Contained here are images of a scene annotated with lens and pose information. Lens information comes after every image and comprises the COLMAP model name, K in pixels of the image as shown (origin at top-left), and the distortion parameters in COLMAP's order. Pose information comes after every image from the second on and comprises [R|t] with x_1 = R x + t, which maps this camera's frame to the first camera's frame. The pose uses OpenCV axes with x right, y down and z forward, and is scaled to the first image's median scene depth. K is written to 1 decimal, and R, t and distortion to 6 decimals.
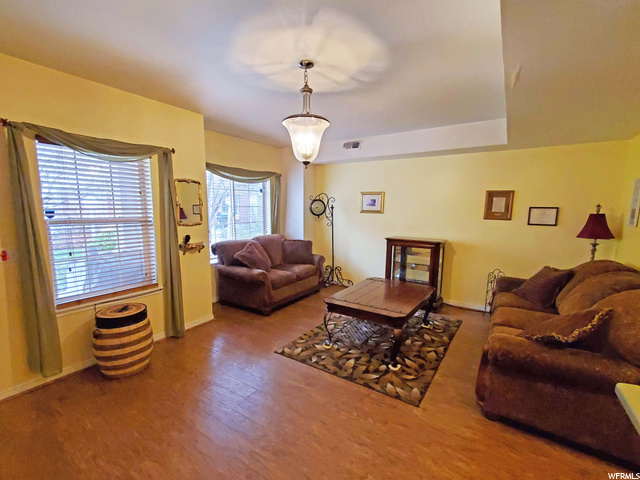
lens RADIAL K [[289.5, 0, 319.1], [0, 289.5, 244.6], [0, 0, 1]] dist [0.009554, 0.000665]
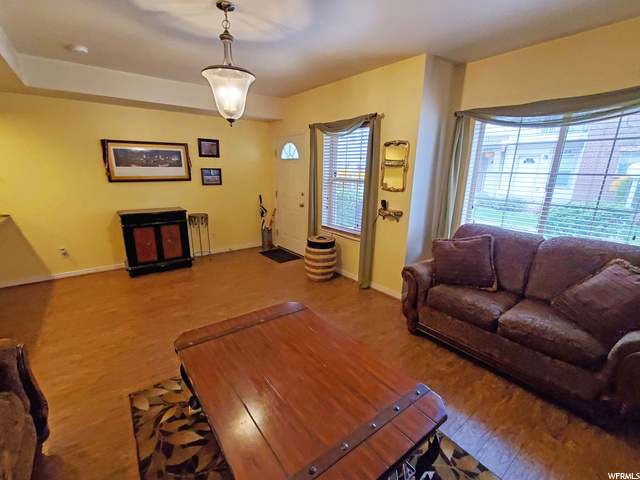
lens RADIAL K [[289.5, 0, 319.1], [0, 289.5, 244.6], [0, 0, 1]] dist [0.009554, 0.000665]
pose [[-0.324948, 0.232888, -0.916609, 0.547490], [-0.143048, 0.945951, 0.291056, -0.141148], [0.934851, 0.225697, -0.274071, 1.067448]]
